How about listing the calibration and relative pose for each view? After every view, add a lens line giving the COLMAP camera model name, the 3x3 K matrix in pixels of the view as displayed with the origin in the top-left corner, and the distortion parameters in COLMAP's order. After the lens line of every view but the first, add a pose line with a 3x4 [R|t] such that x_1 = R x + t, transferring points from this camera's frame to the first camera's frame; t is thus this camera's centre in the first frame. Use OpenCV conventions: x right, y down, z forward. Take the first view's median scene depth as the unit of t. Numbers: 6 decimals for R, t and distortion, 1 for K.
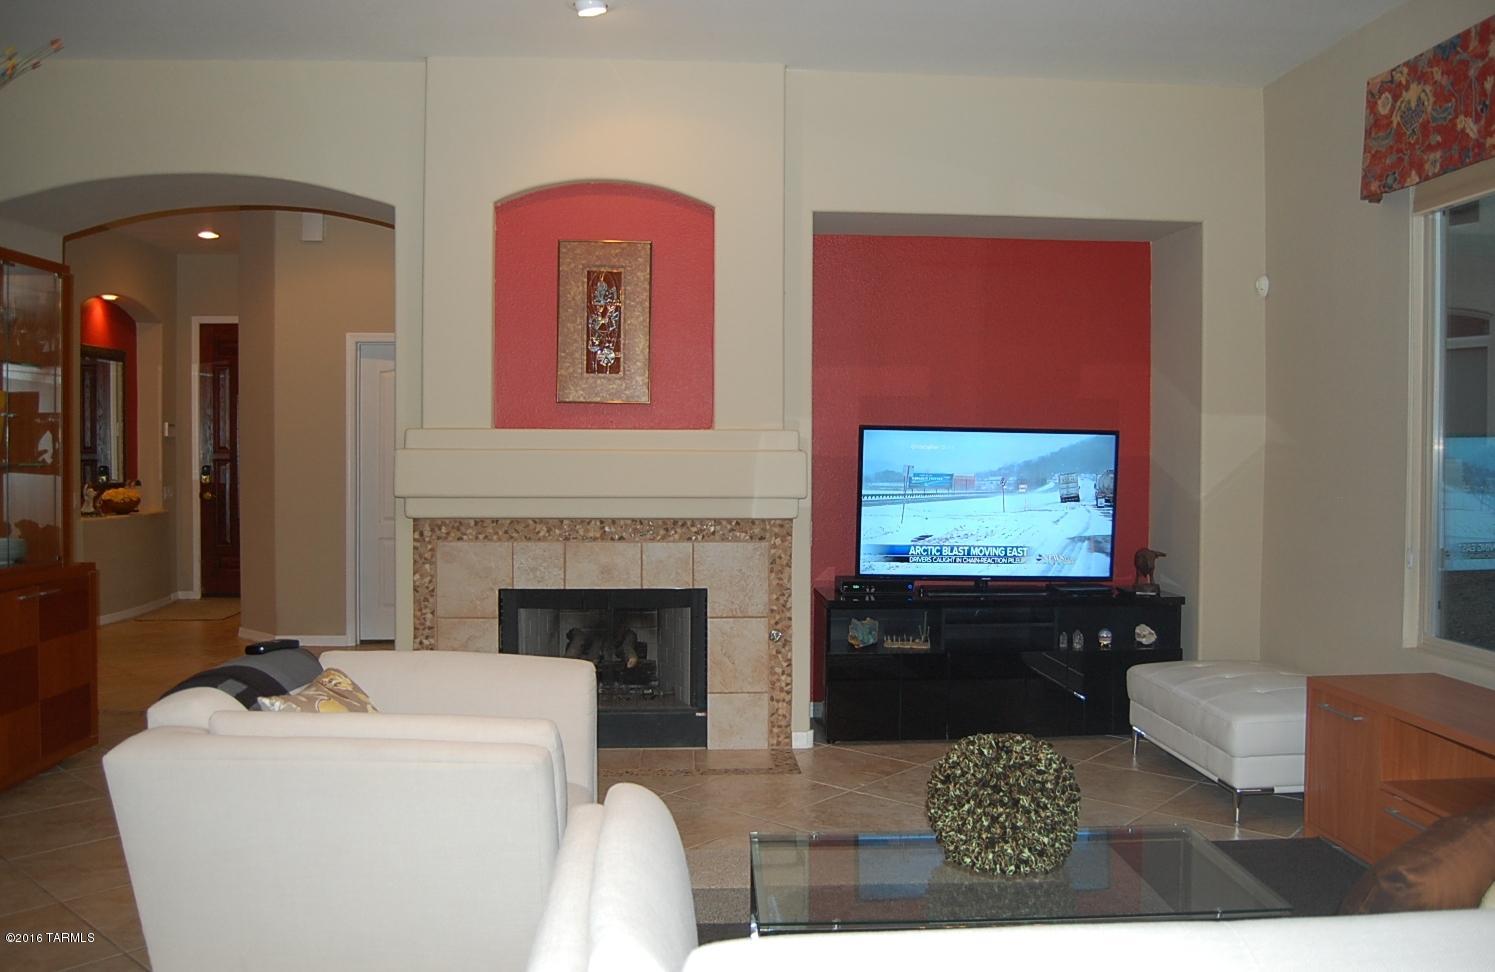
lens RADIAL K [[1187.8, 0, 772.4], [0, 1187.8, 472.6], [0, 0, 1]] dist [-0.084130, 0.029697]
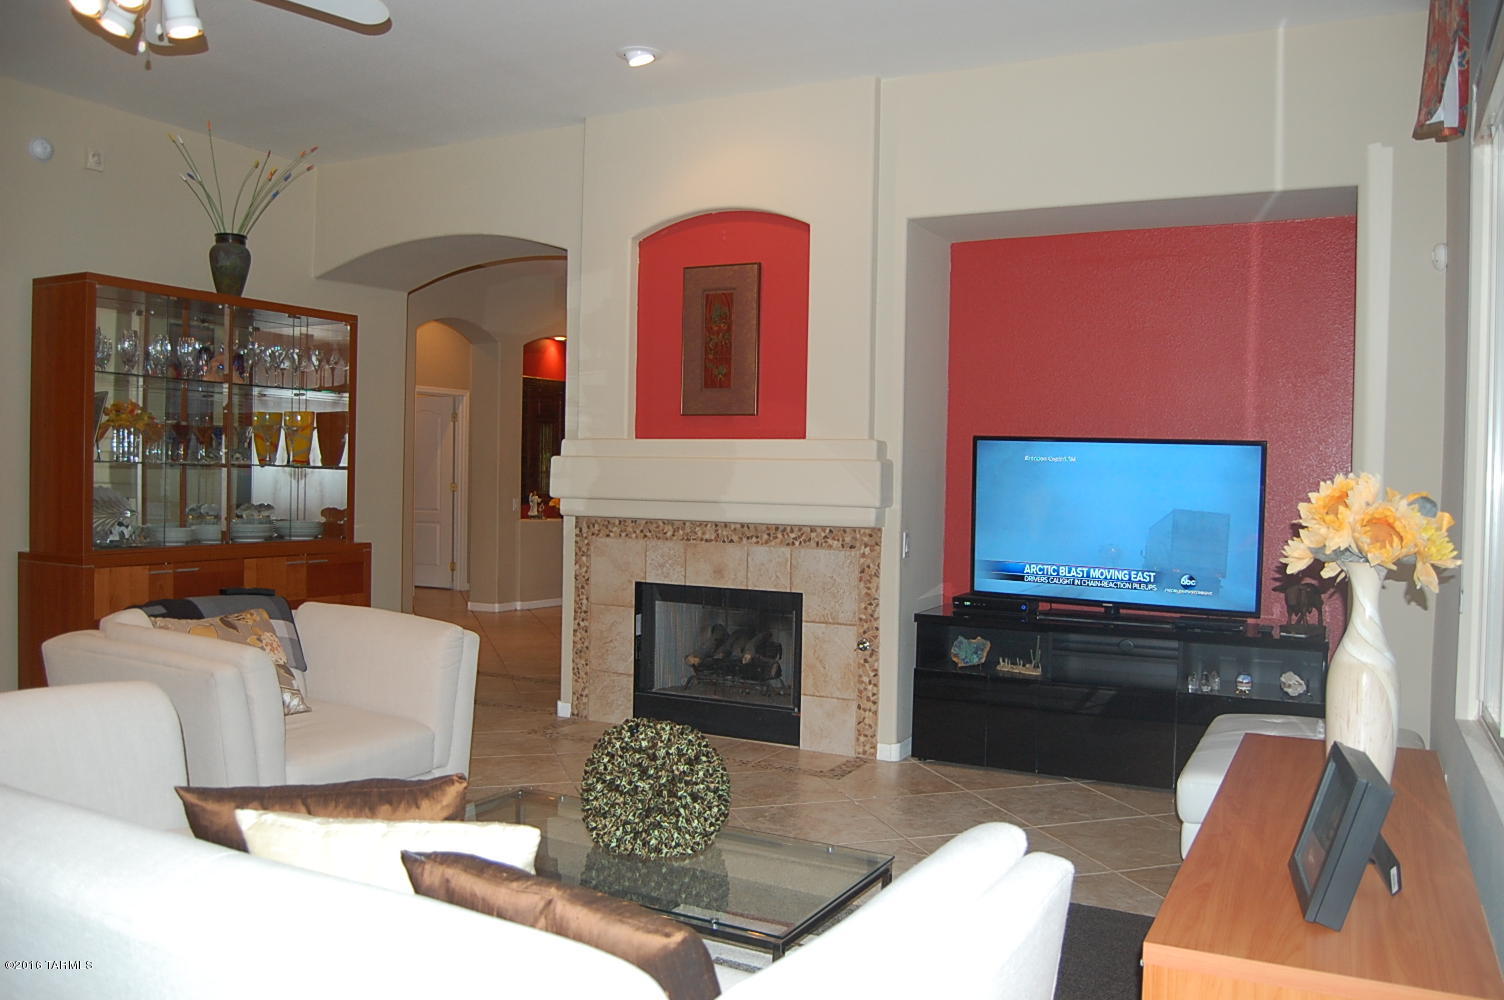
lens RADIAL K [[1173.5, 0, 776.0], [0, 1173.5, 506.9], [0, 0, 1]] dist [-0.087438, 0.035953]
pose [[0.853679, 0.024935, -0.520203, 0.452665], [-0.024459, 0.999671, 0.007778, 0.015143], [0.520225, 0.006083, 0.854008, 0.114039]]
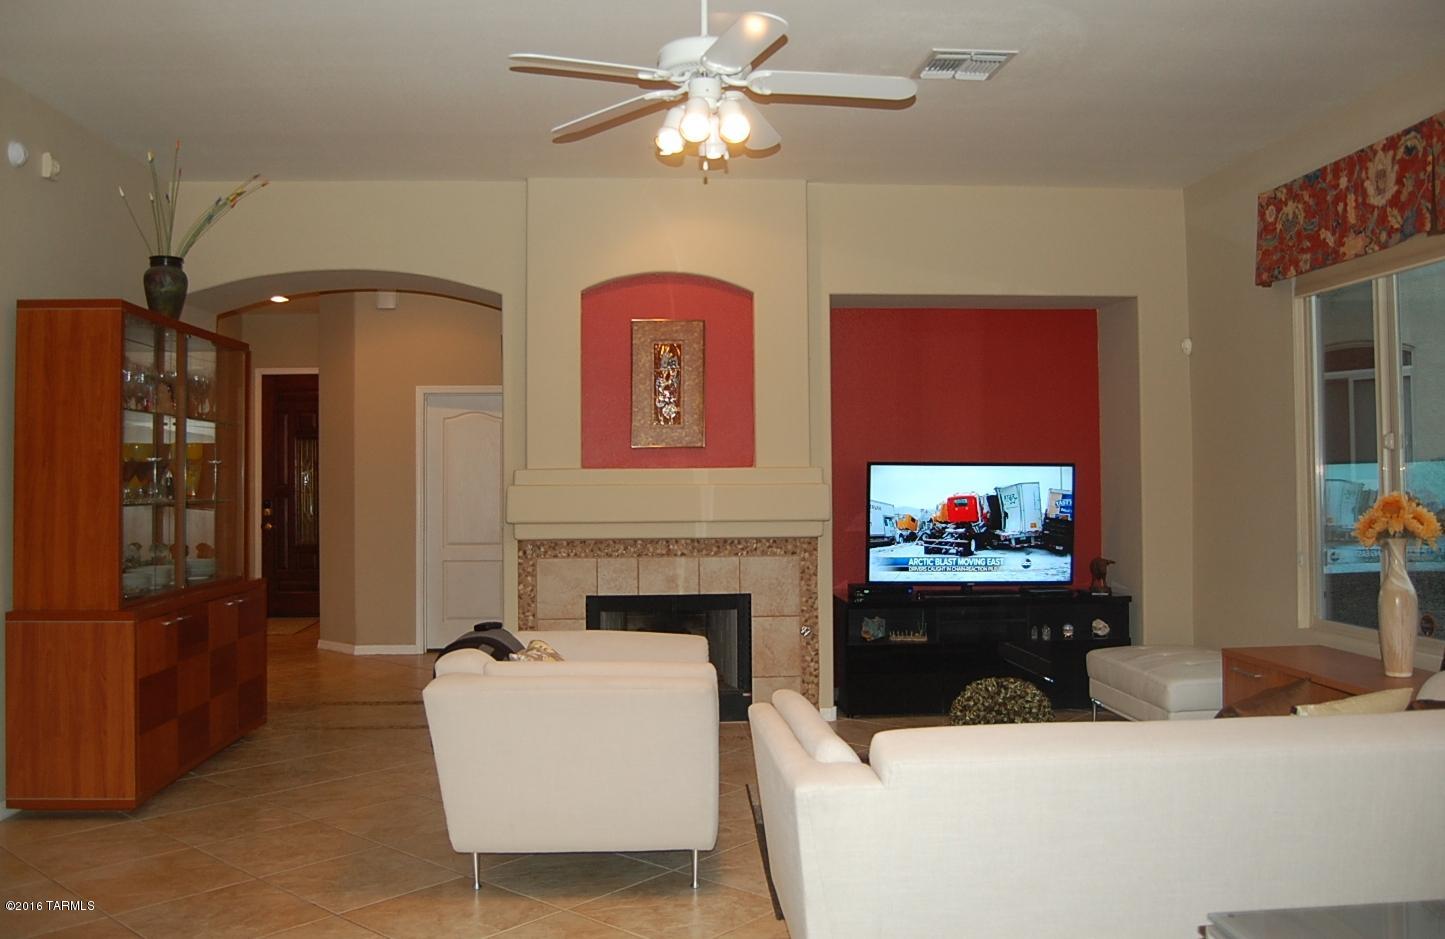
lens RADIAL K [[1148.1, 0, 733.0], [0, 1148.1, 439.9], [0, 0, 1]] dist [-0.084130, 0.029697]
pose [[0.999909, -0.012304, -0.005461, -0.065072], [0.011995, 0.998504, -0.053354, -0.000265], [0.006109, 0.053284, 0.998561, -0.220922]]
